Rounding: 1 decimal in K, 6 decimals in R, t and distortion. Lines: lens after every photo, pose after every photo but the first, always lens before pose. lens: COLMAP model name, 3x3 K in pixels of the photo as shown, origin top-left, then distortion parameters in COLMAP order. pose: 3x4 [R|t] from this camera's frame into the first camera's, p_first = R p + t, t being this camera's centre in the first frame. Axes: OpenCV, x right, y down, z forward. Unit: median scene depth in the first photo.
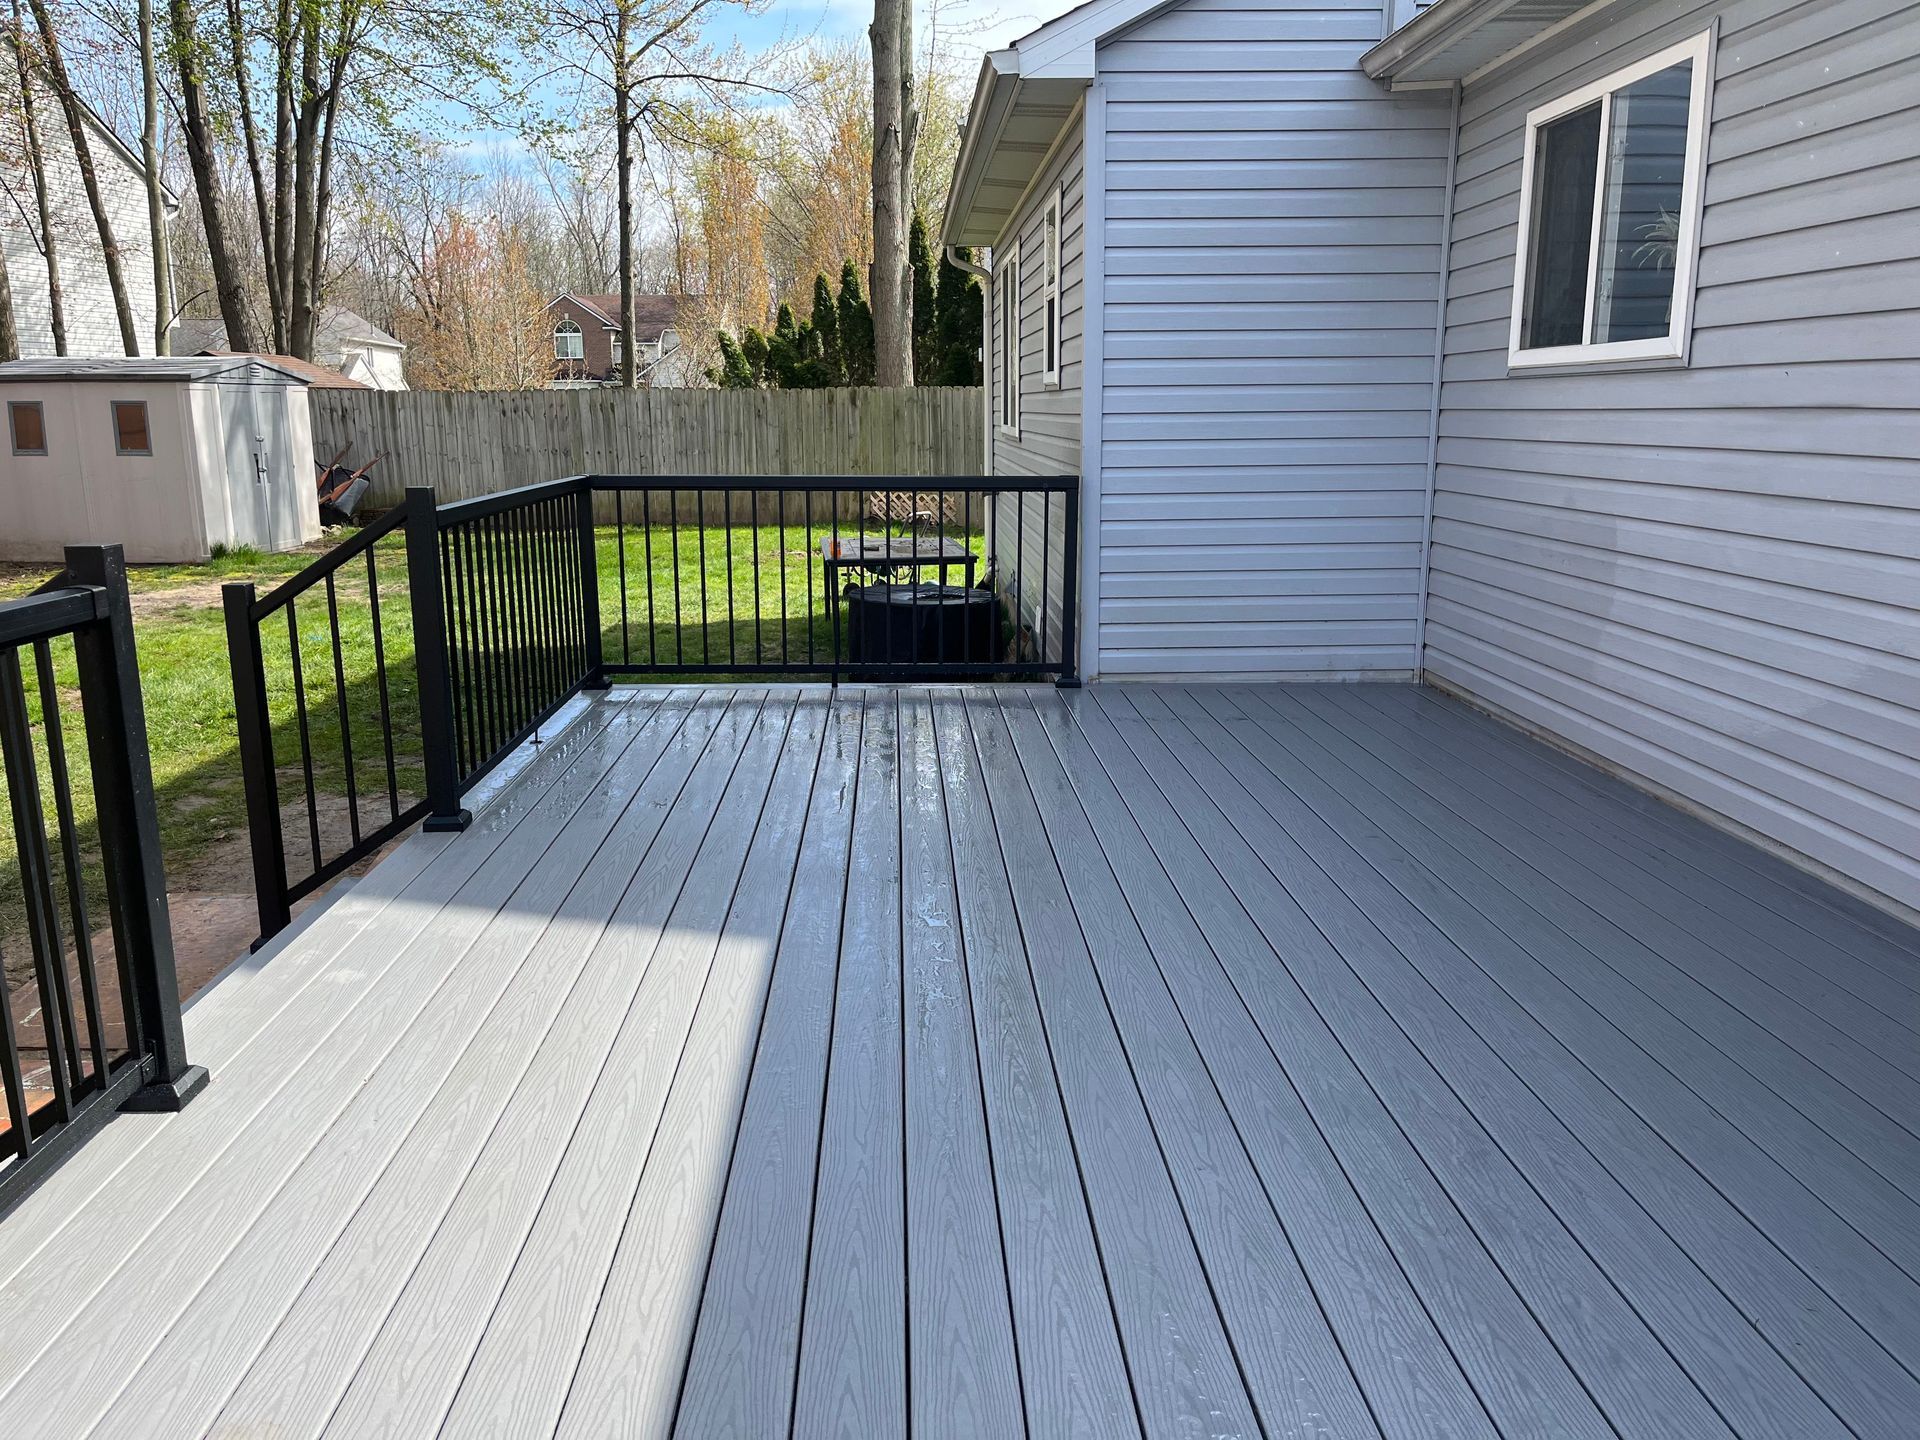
lens RADIAL K [[1457.5, 0, 952.7], [0, 1457.5, 727.3], [0, 0, 1]] dist [0.008171, -0.002788]
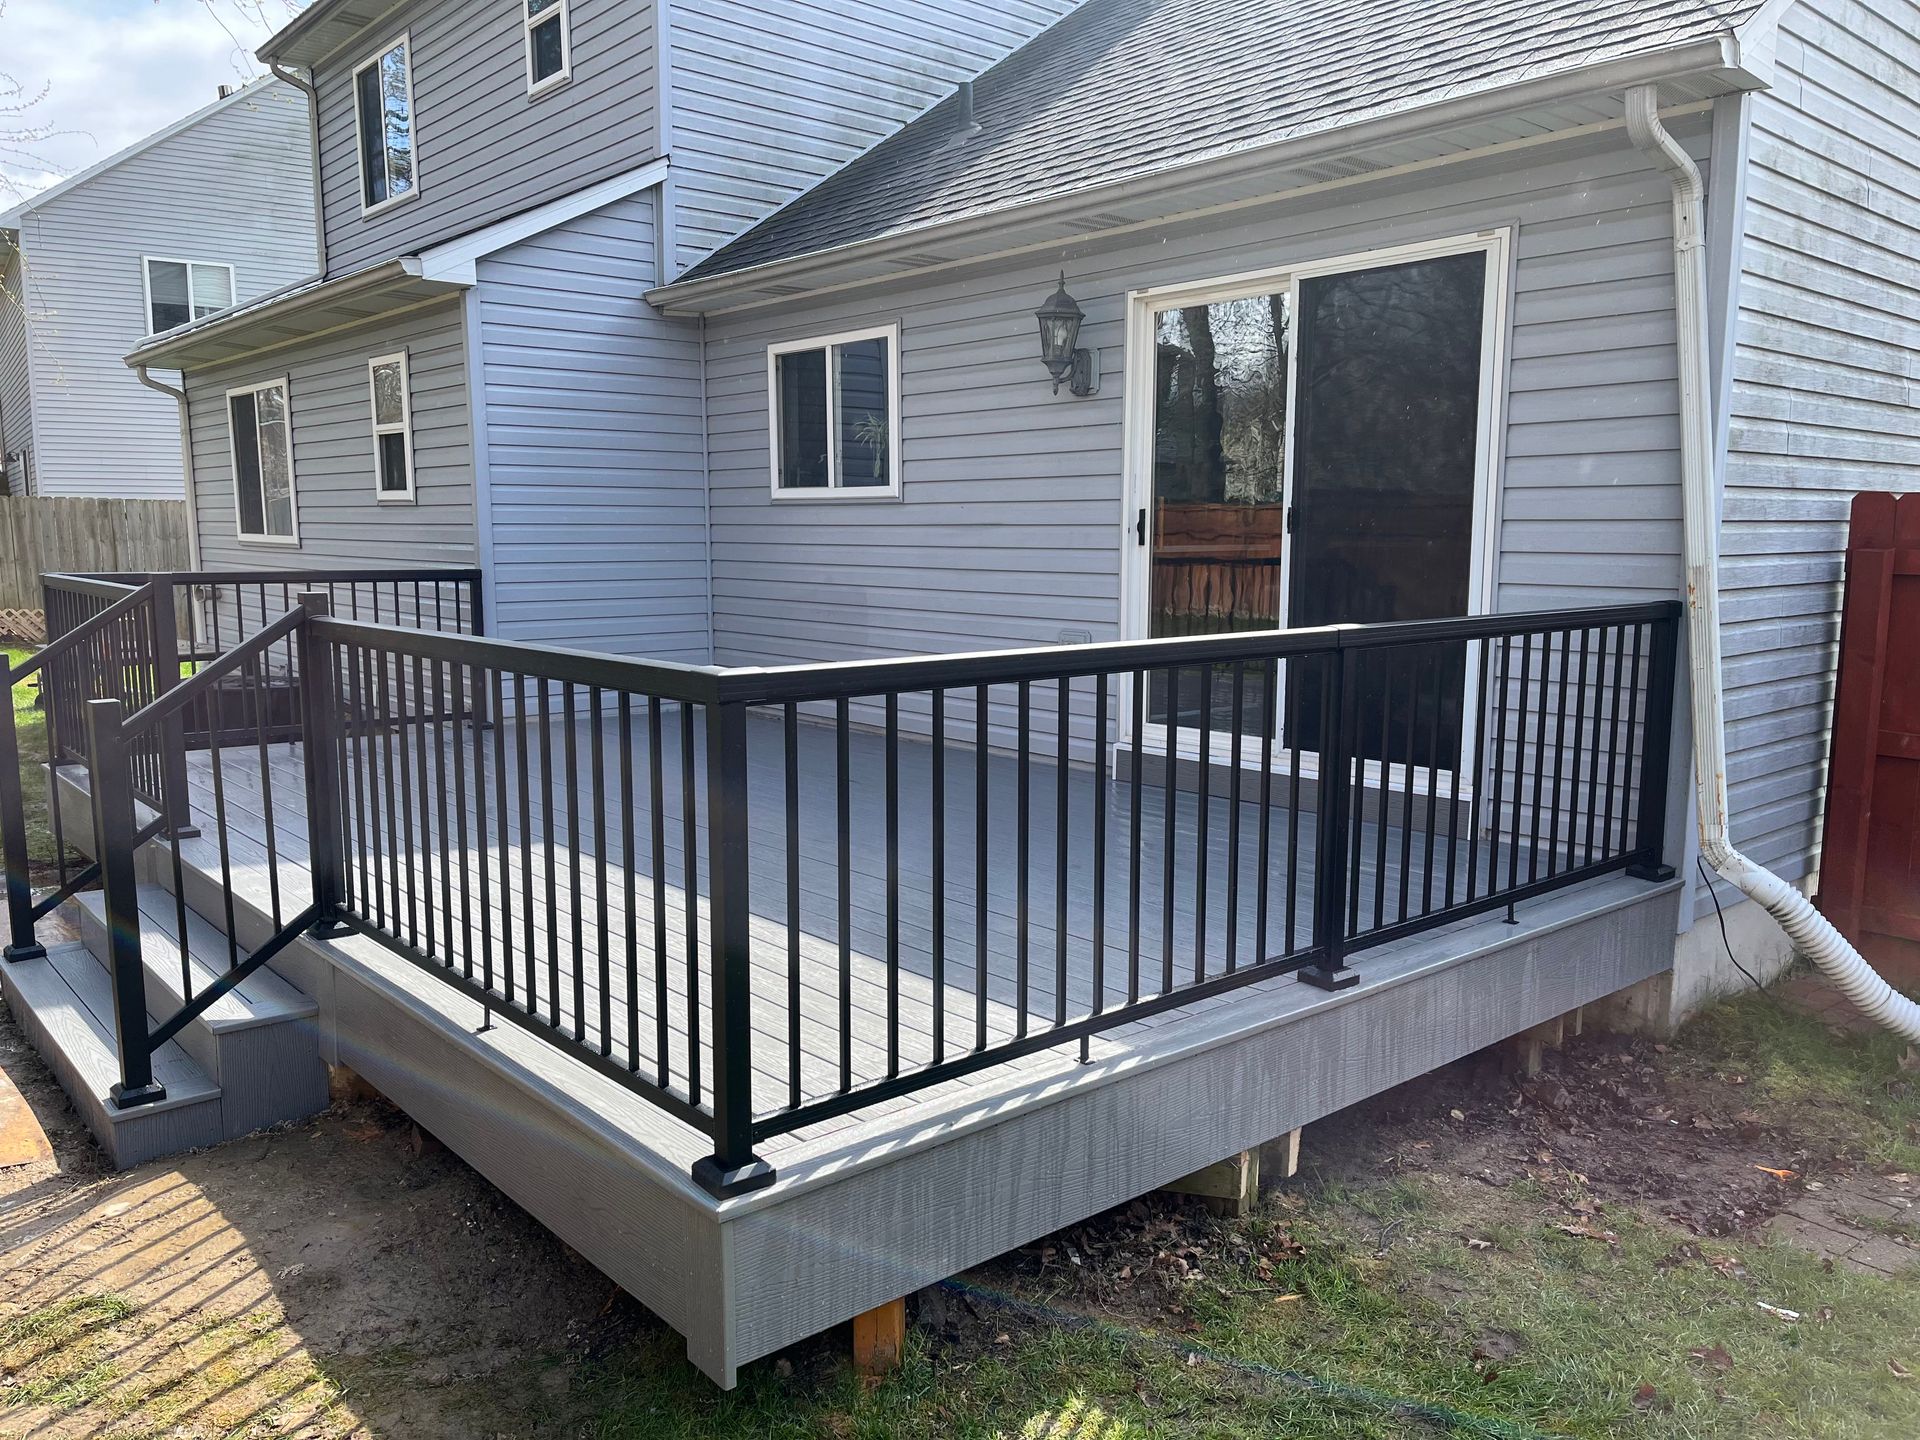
lens RADIAL K [[1457.5, 0, 952.7], [0, 1457.5, 727.3], [0, 0, 1]] dist [0.008171, -0.002788]
pose [[0.770874, -0.073384, 0.632747, -0.508658], [0.124394, 0.991559, -0.036551, 0.087041], [-0.624724, 0.106887, 0.773496, -0.341731]]
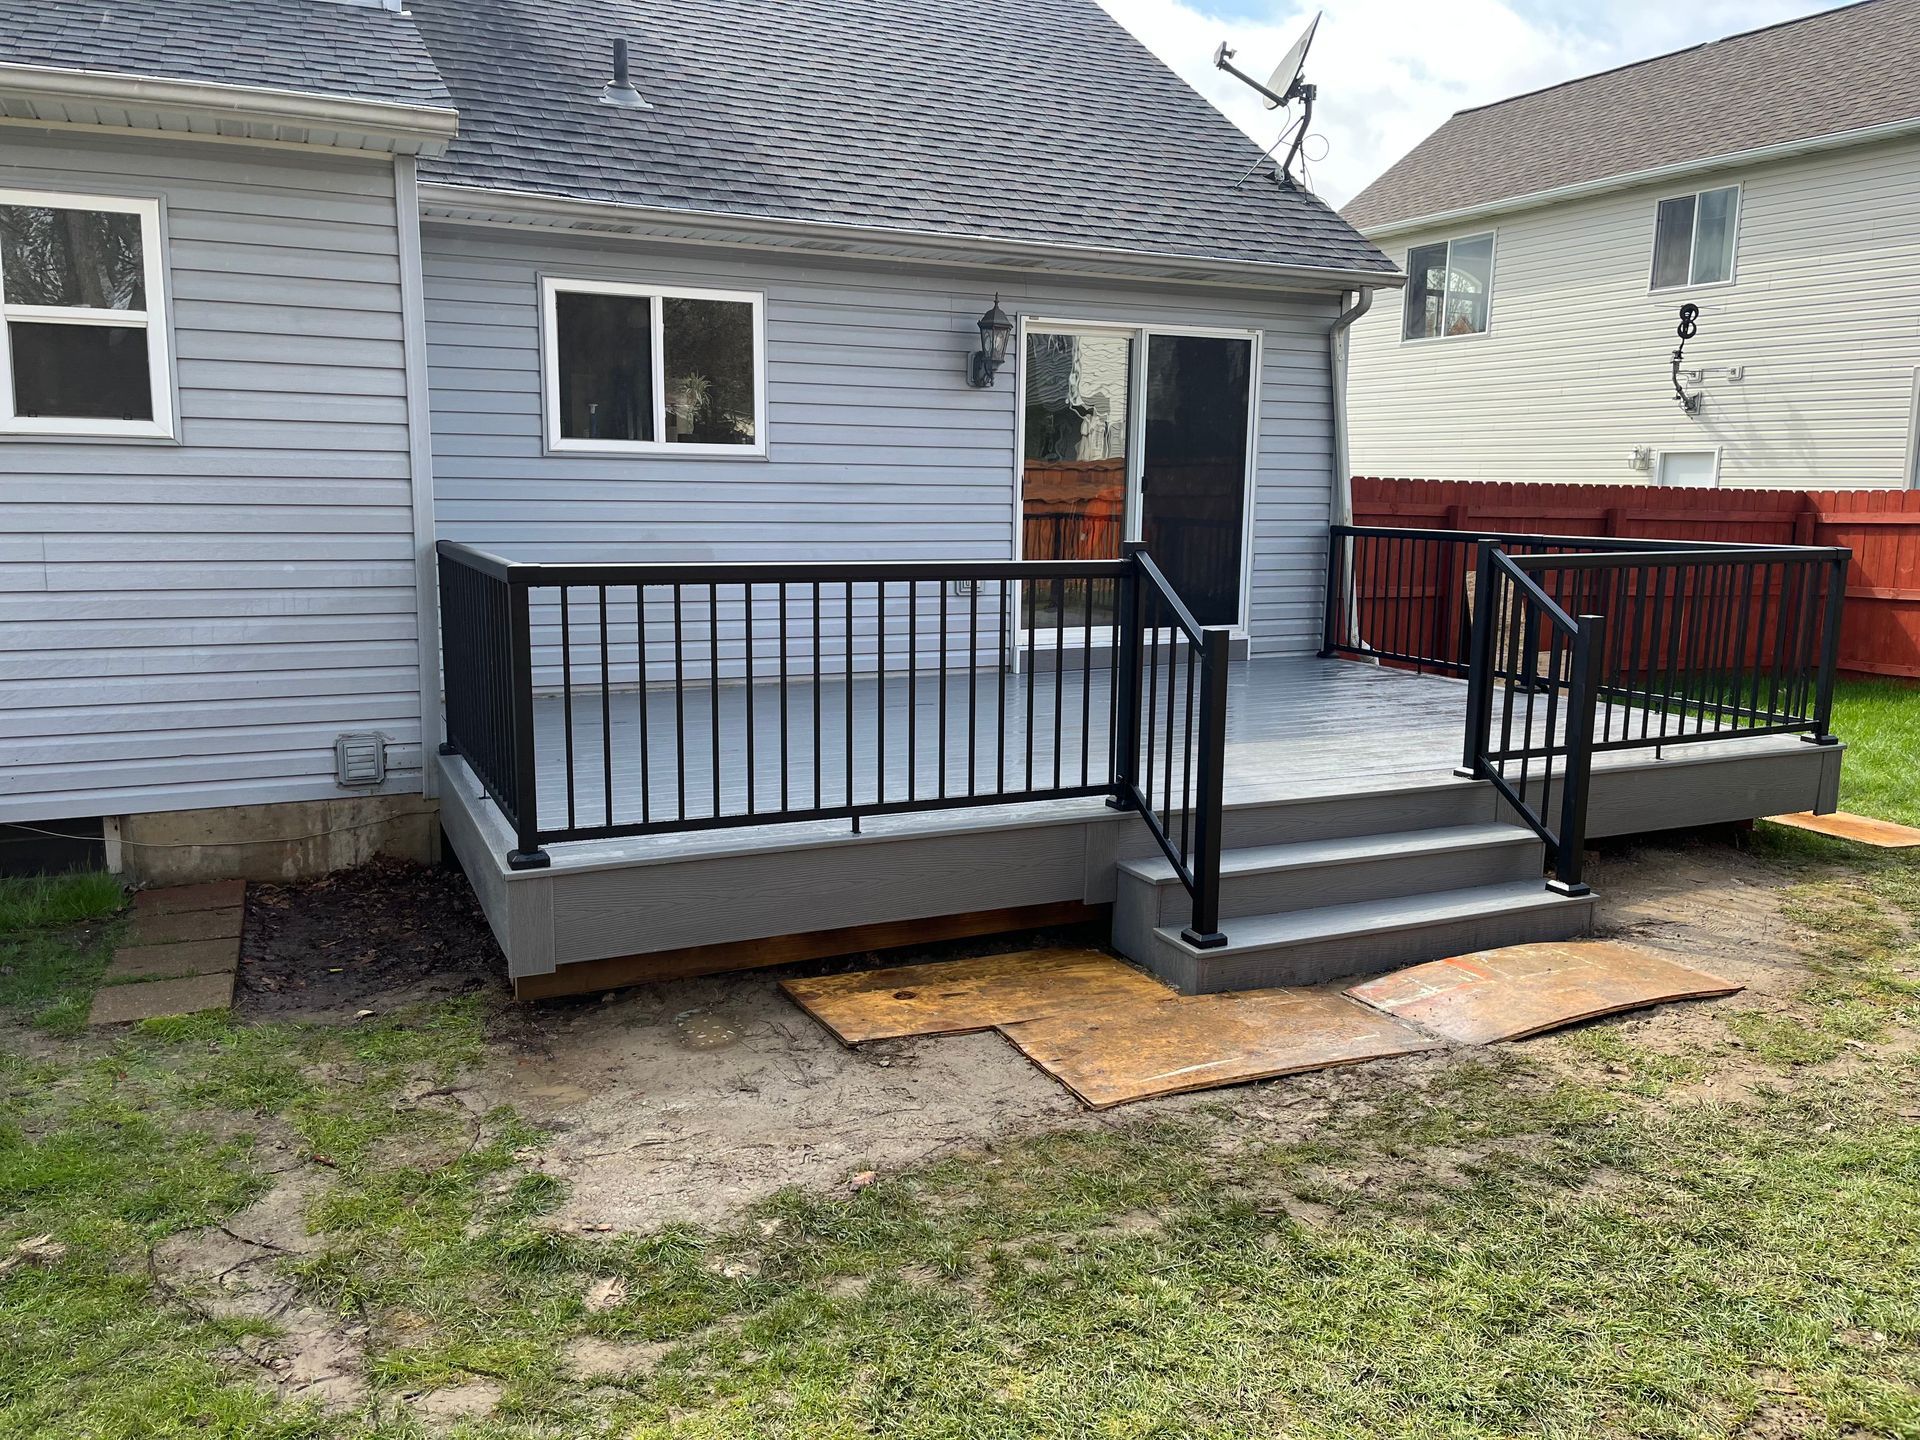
lens RADIAL K [[1457.5, 0, 952.7], [0, 1457.5, 727.3], [0, 0, 1]] dist [0.008171, -0.002788]
pose [[-0.396216, -0.145771, 0.906512, -1.163275], [0.185016, 0.954388, 0.234336, -0.261820], [-0.899323, 0.260566, -0.351174, 1.279272]]
